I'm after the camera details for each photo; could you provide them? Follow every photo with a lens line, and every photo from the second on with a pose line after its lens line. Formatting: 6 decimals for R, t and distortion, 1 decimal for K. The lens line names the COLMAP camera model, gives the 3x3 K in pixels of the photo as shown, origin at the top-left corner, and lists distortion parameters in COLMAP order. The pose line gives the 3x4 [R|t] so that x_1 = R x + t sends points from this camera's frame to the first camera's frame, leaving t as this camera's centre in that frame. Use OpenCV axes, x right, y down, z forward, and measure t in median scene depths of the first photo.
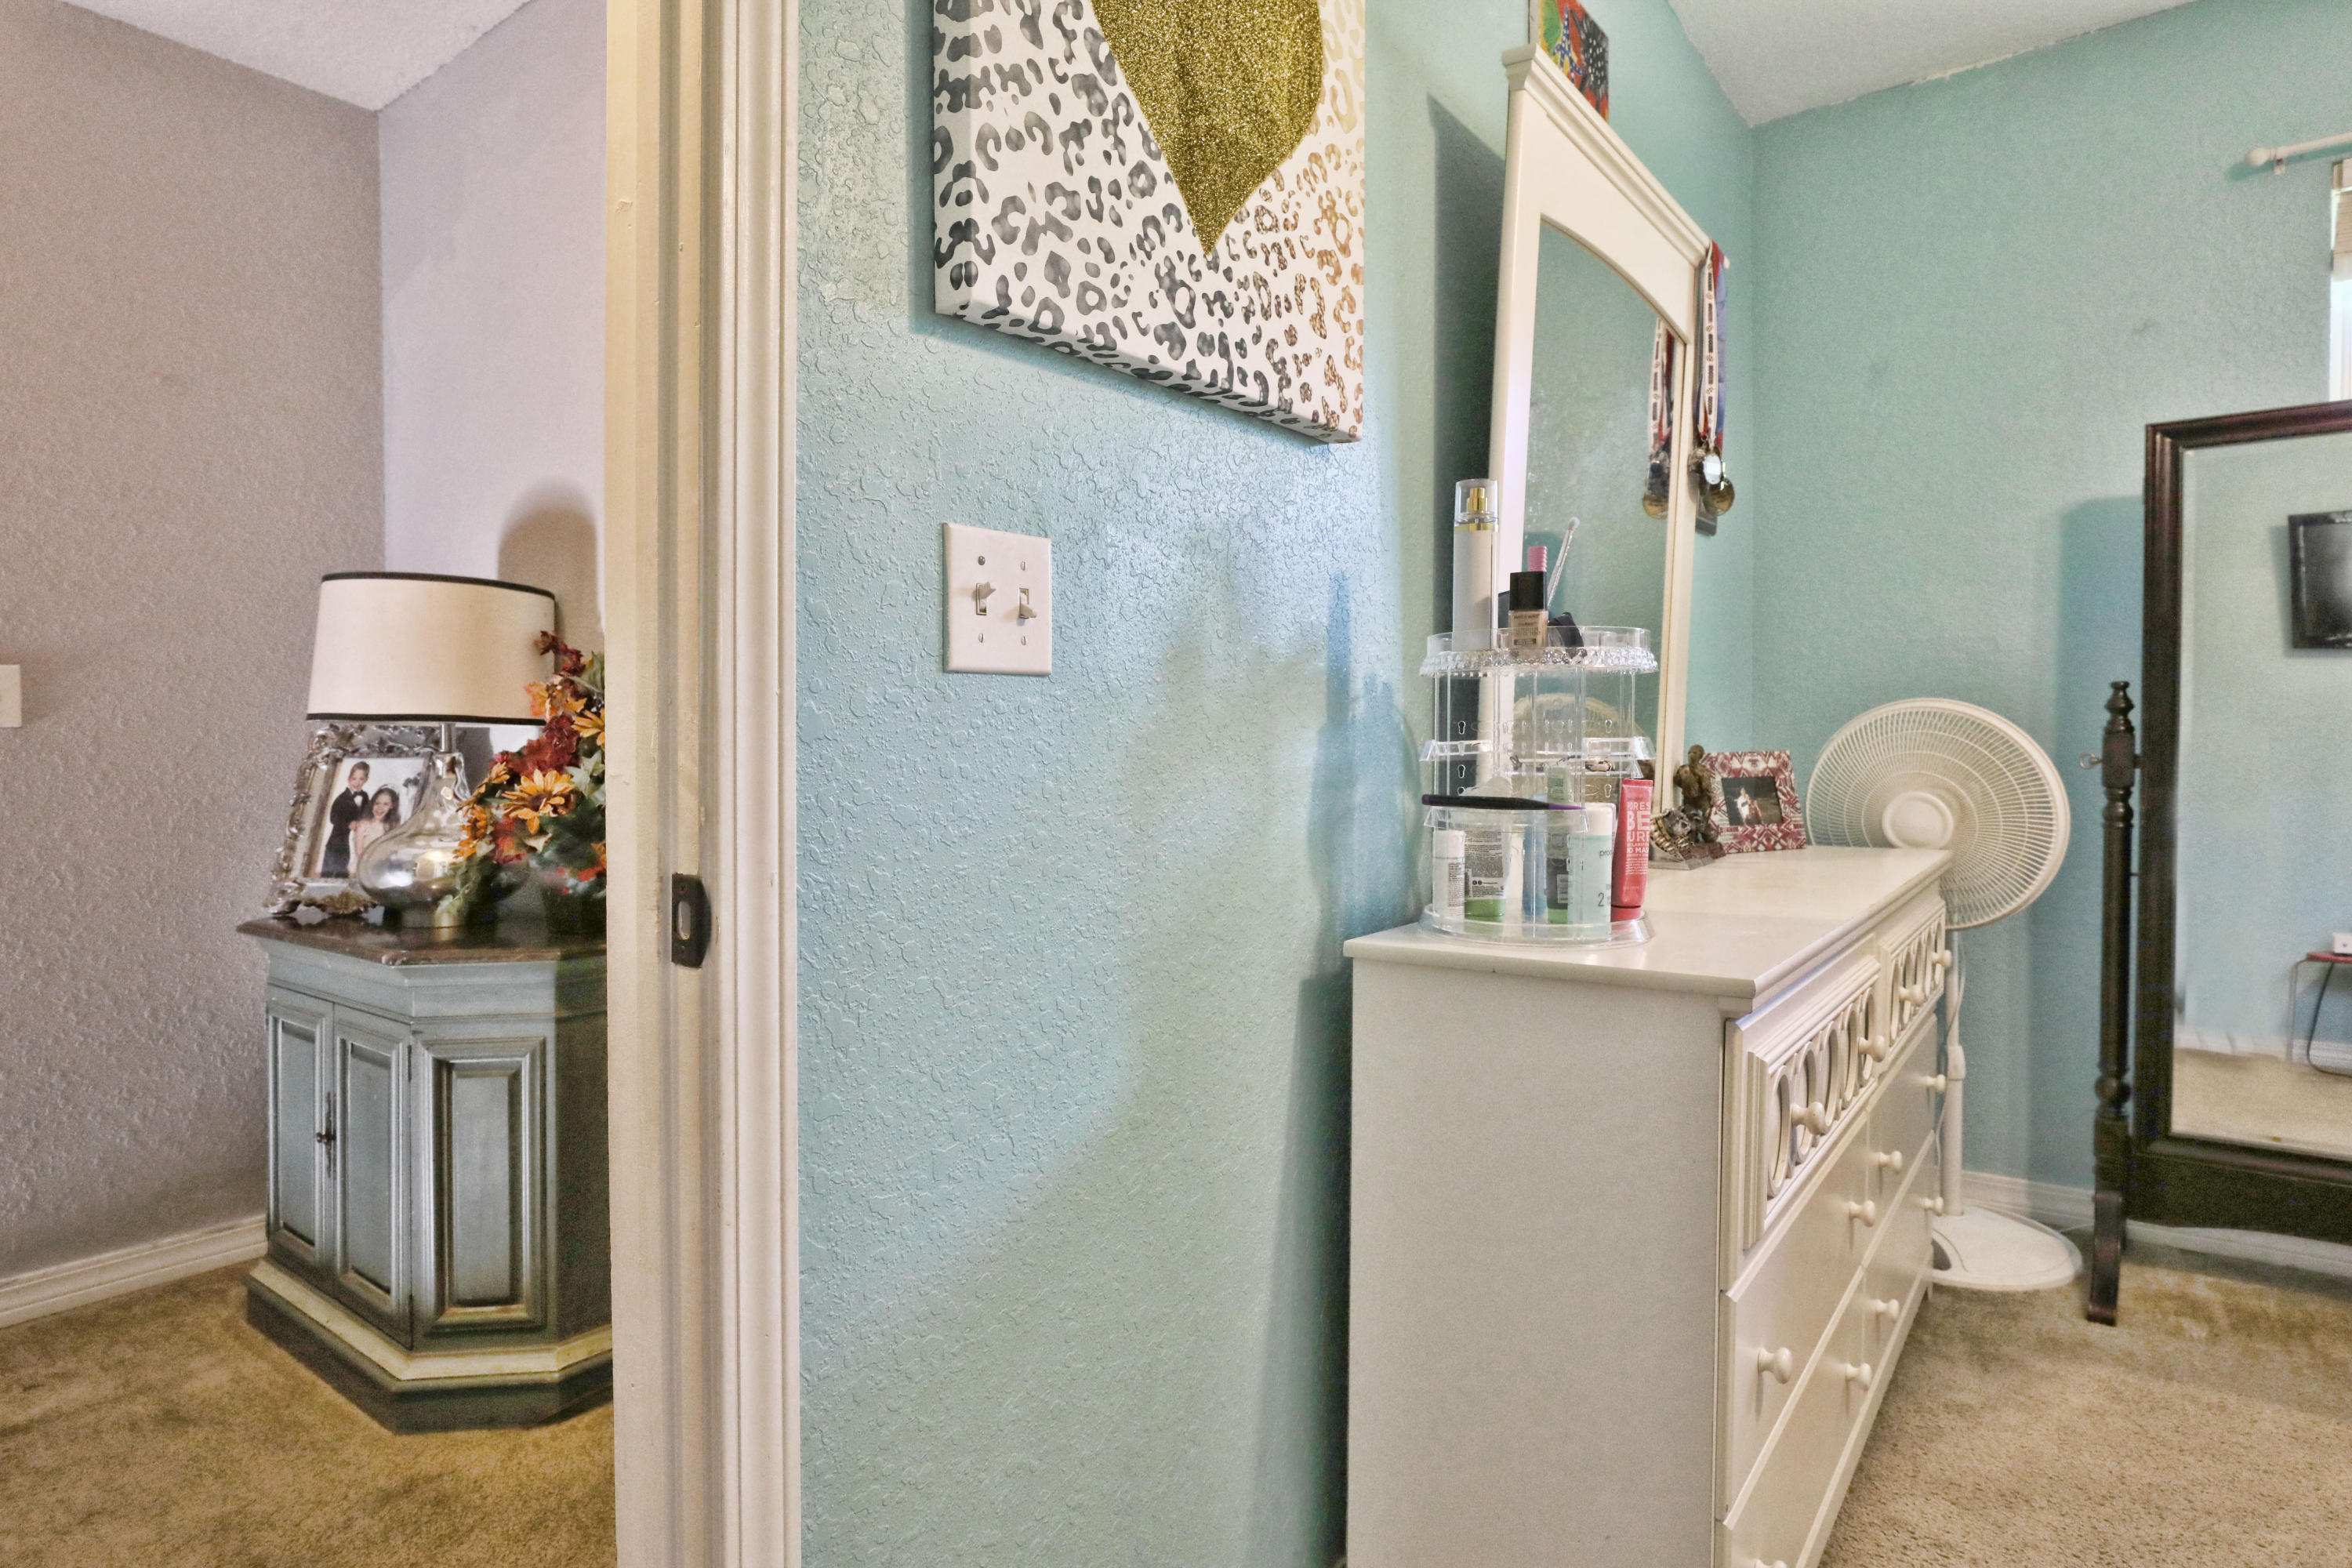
lens RADIAL K [[1283.9, 0, 1190.4], [0, 1283.9, 733.3], [0, 0, 1]] dist [-0.023331, 0.008570]
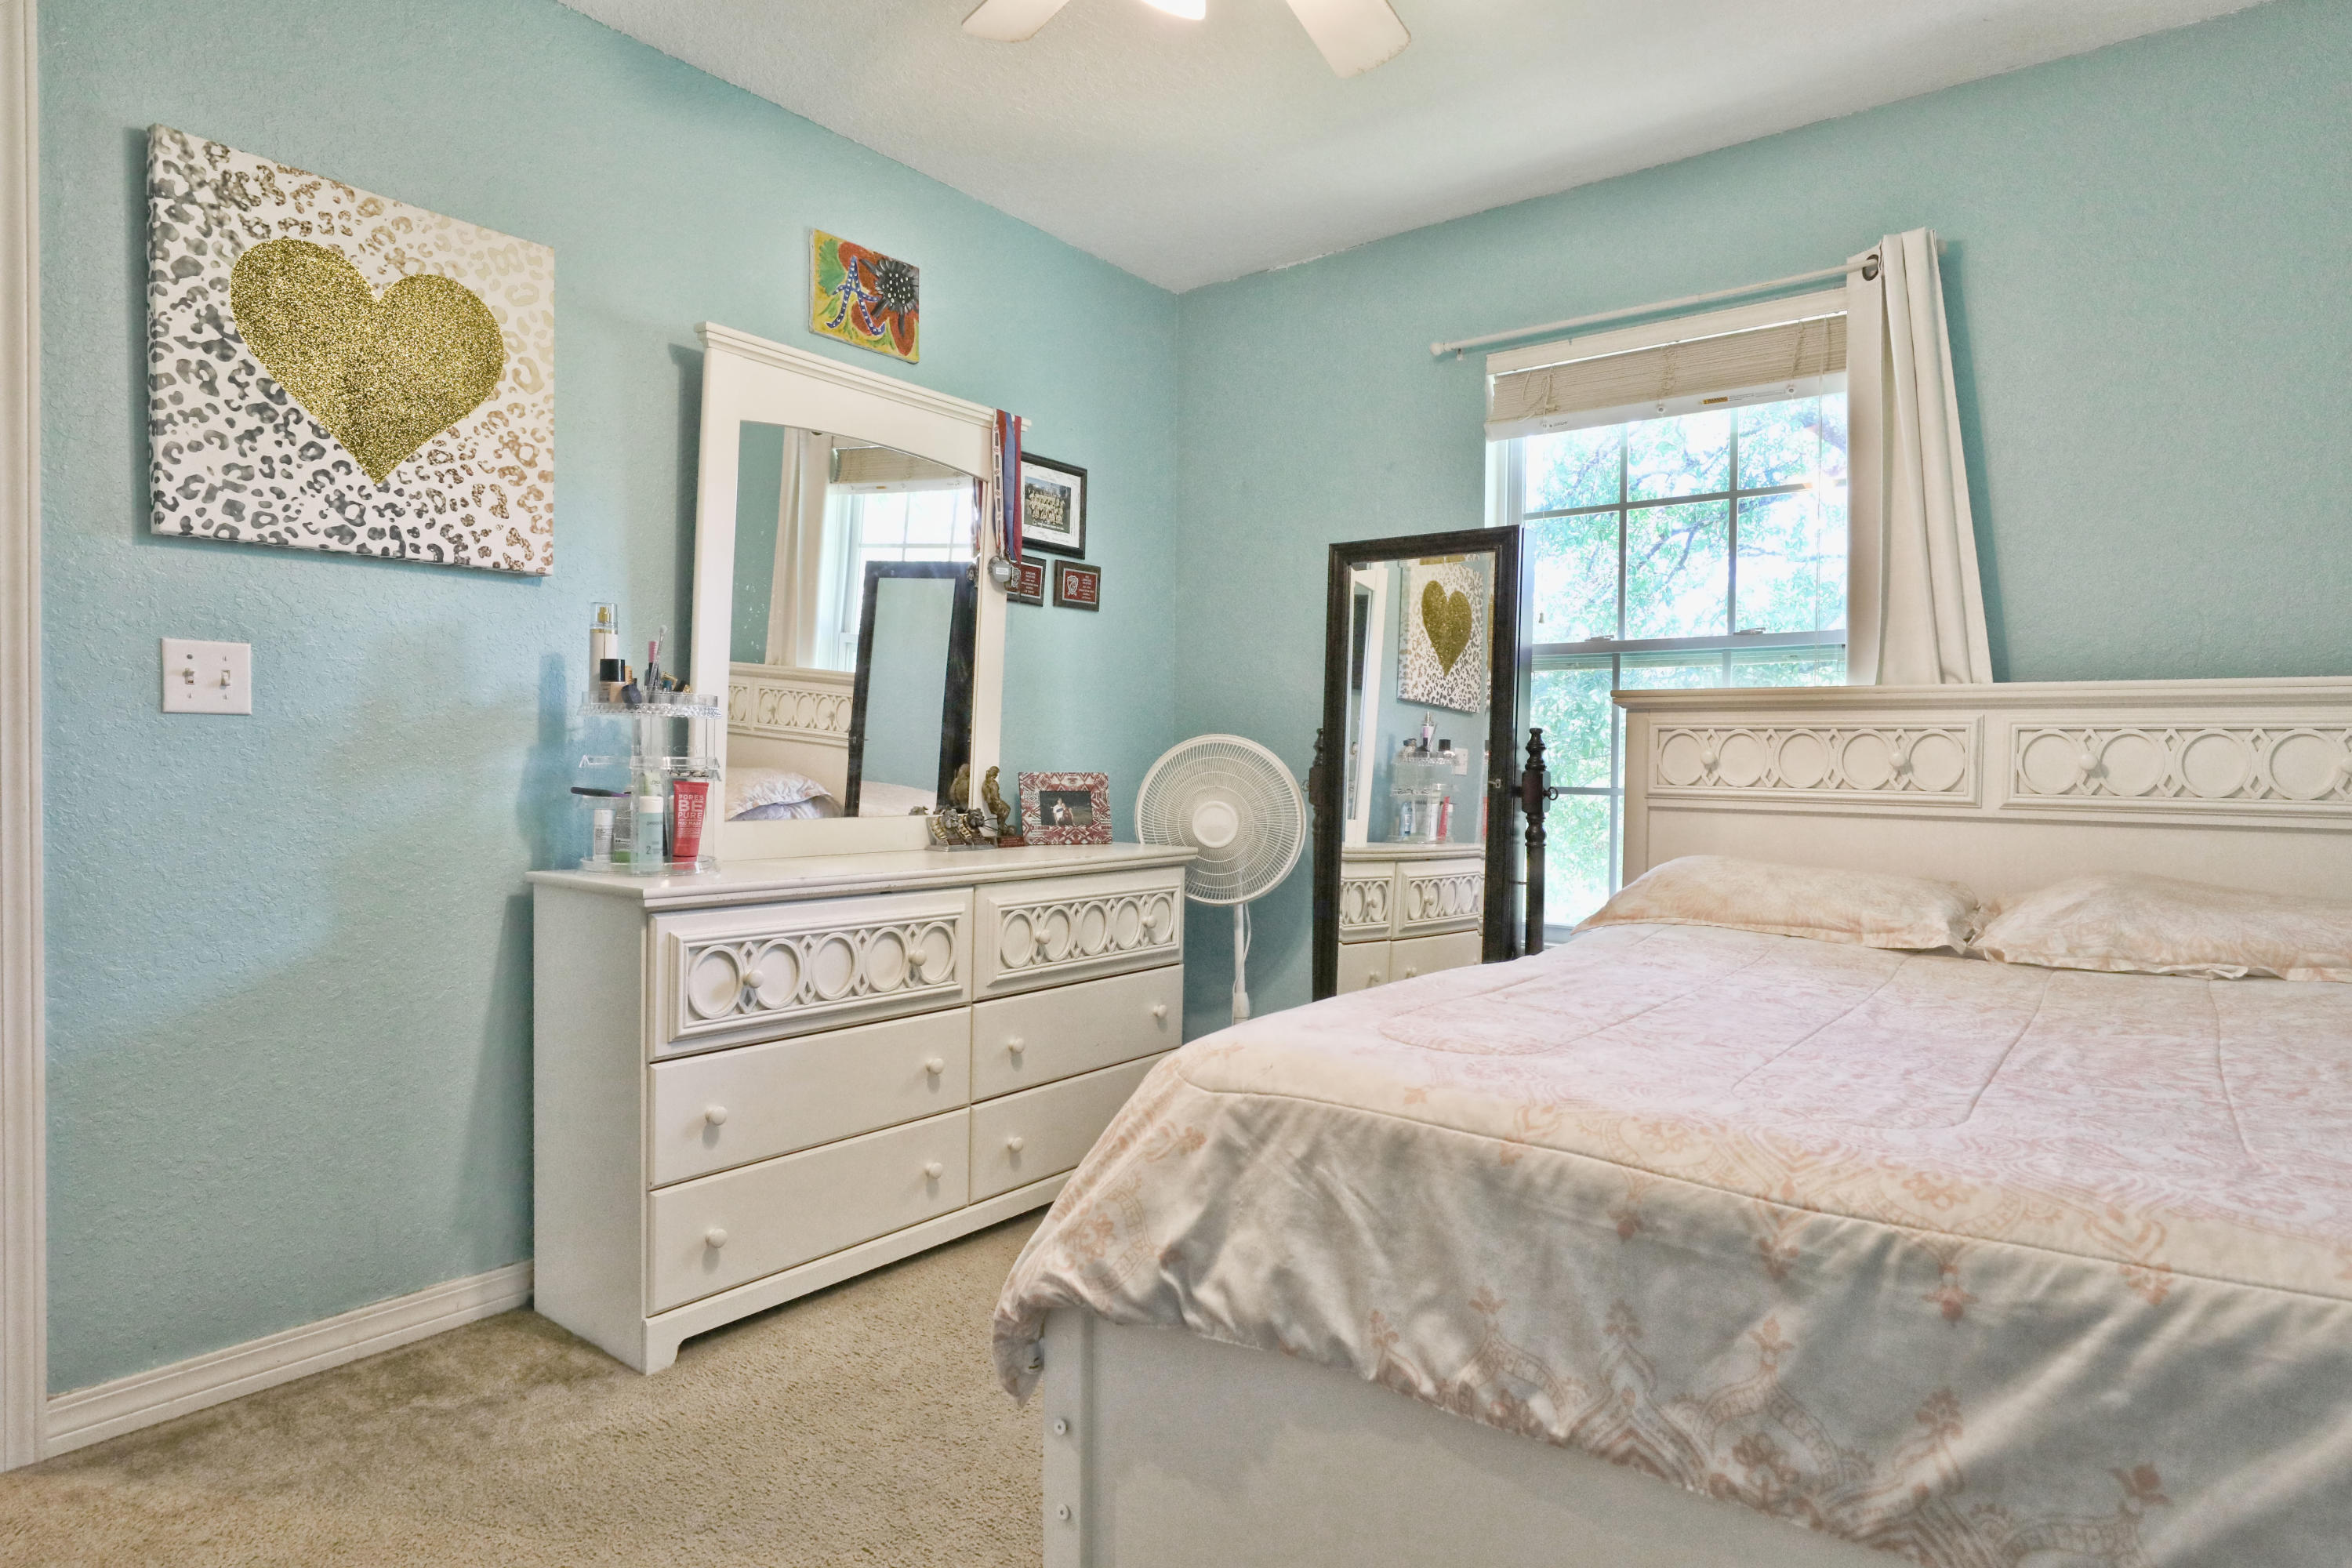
lens RADIAL K [[1283.9, 0, 1182.9], [0, 1283.9, 785.4], [0, 0, 1]] dist [-0.023331, 0.008570]
pose [[0.999461, 0.028681, -0.015976, 1.400415], [-0.028222, 0.999202, 0.028280, -0.035252], [0.016774, -0.027814, 0.999472, -0.932378]]
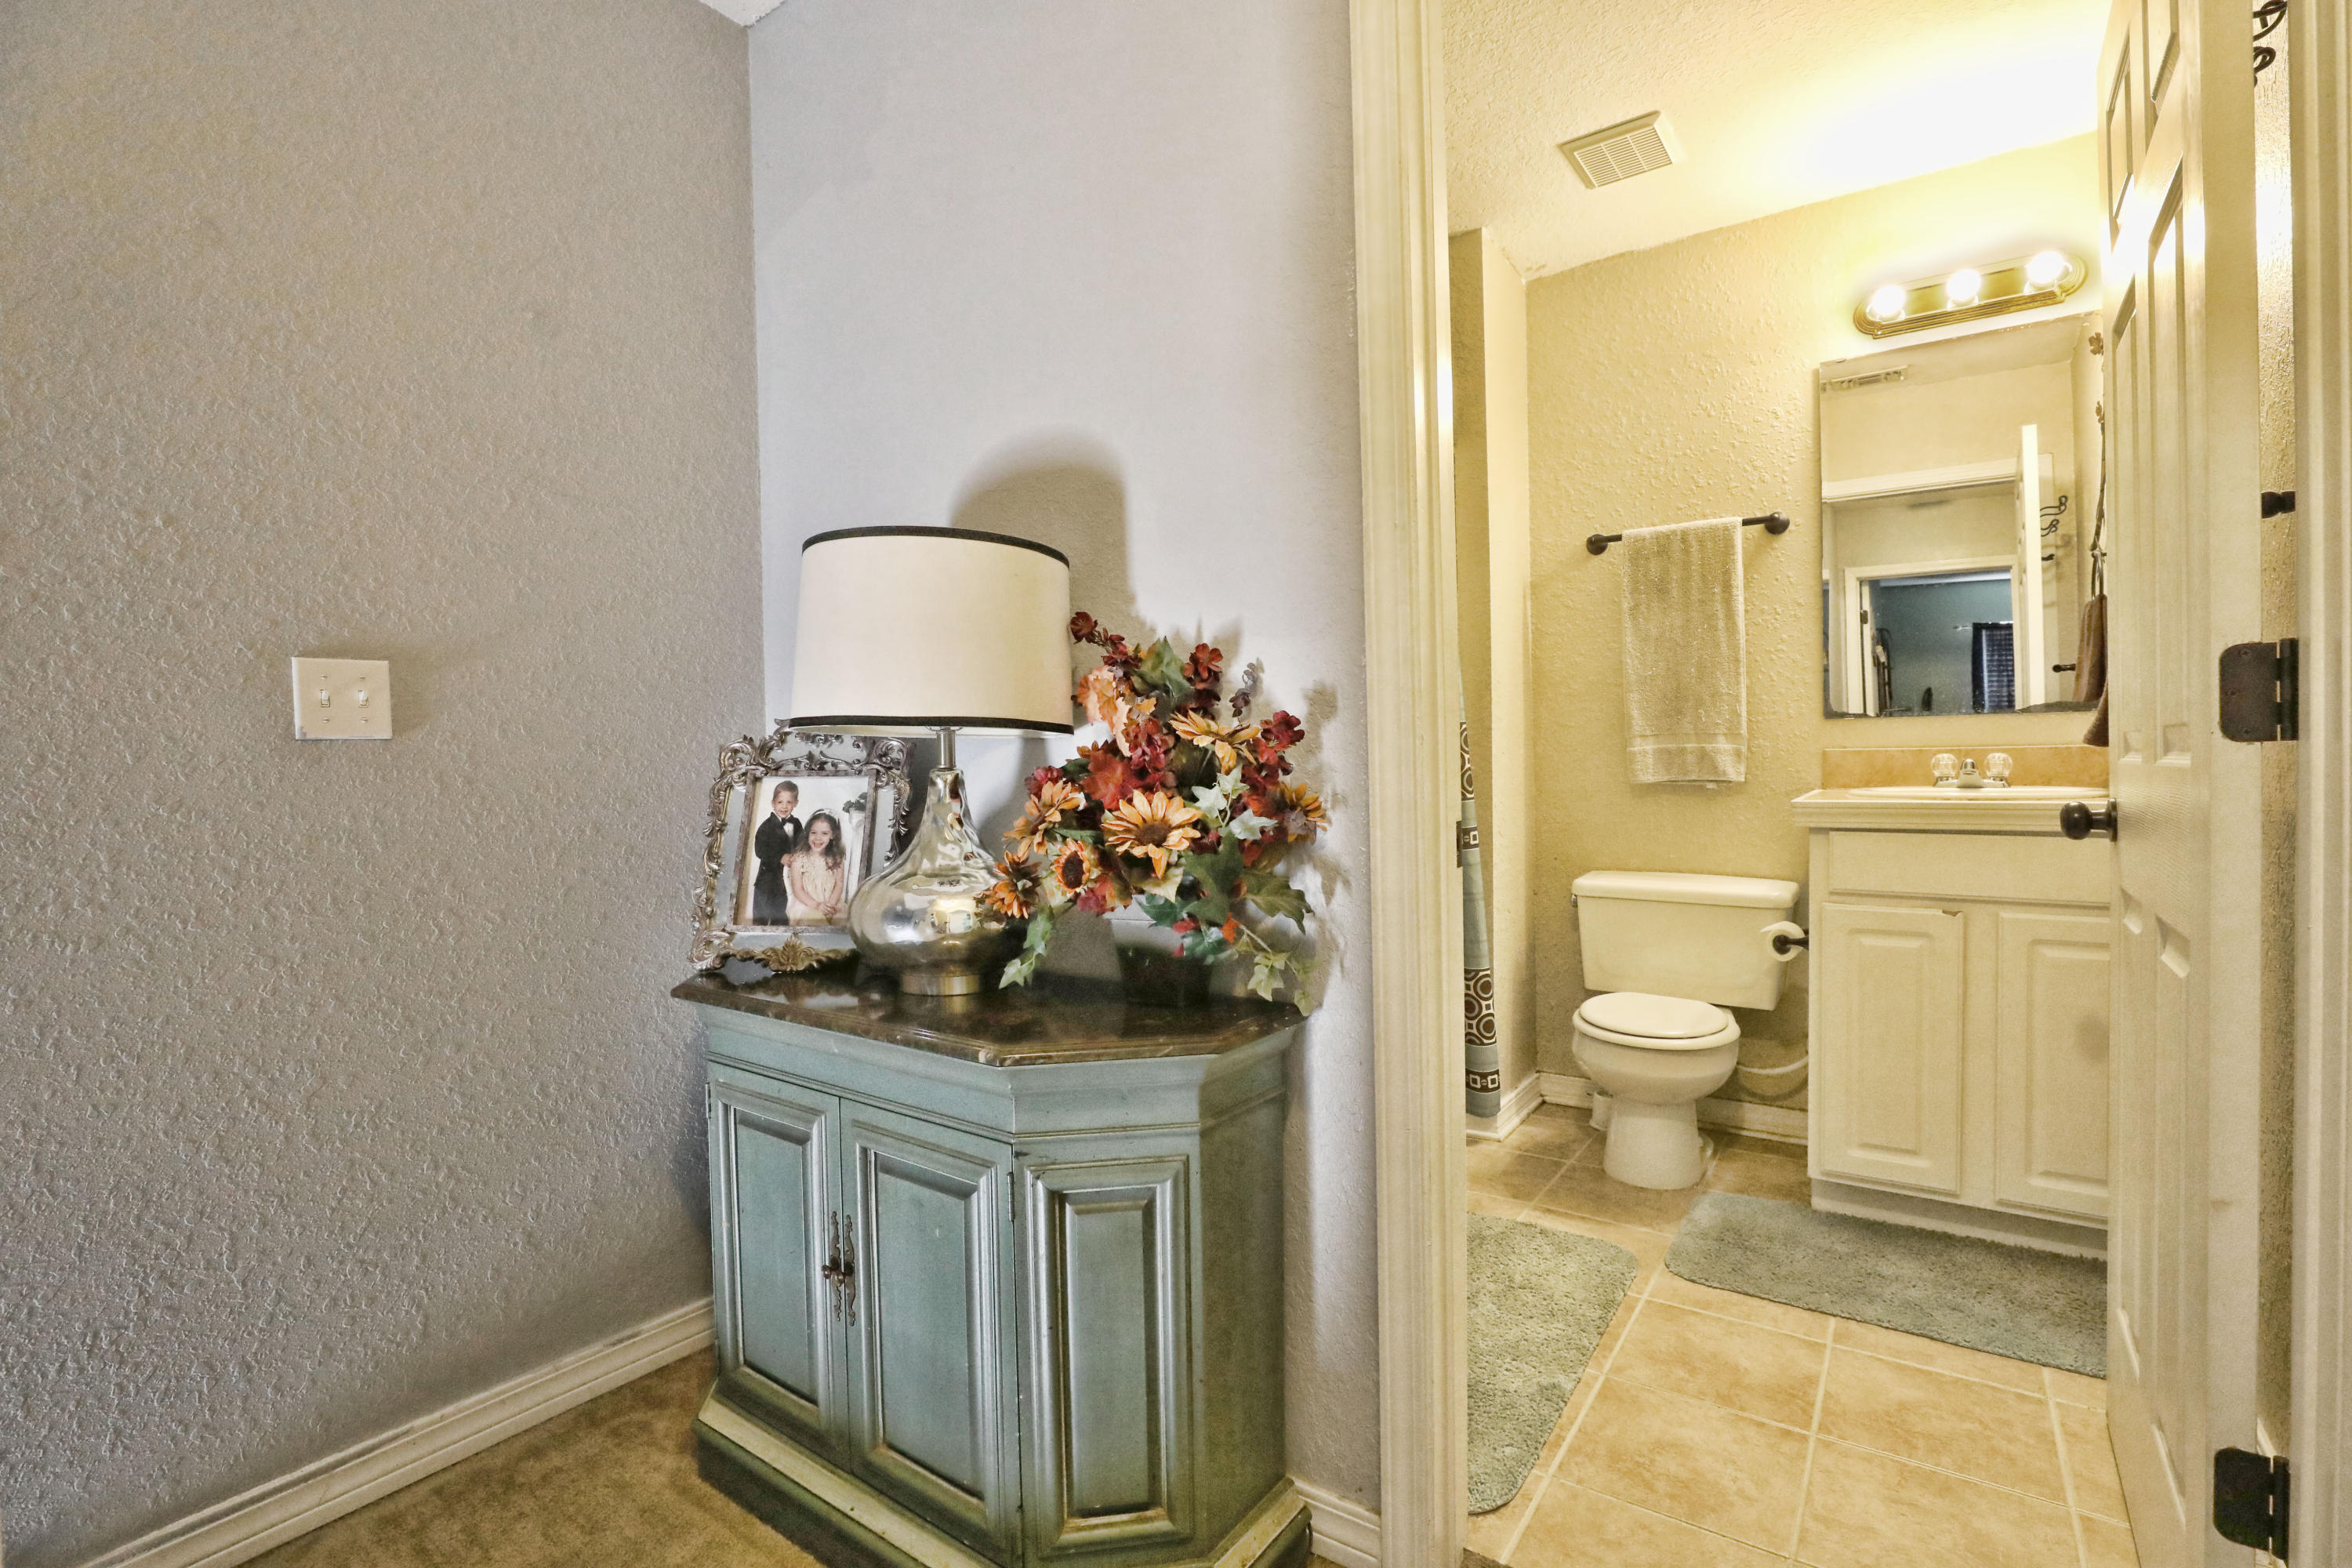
lens RADIAL K [[1069.8, 0, 1172.1], [0, 1069.8, 783.9], [0, 0, 1]] dist [-0.037954, 0.009533]
pose [[0.999881, -0.004779, 0.014638, -0.348516], [0.004413, 0.999679, 0.024950, 0.006624], [-0.014752, -0.024882, 0.999582, 0.262901]]
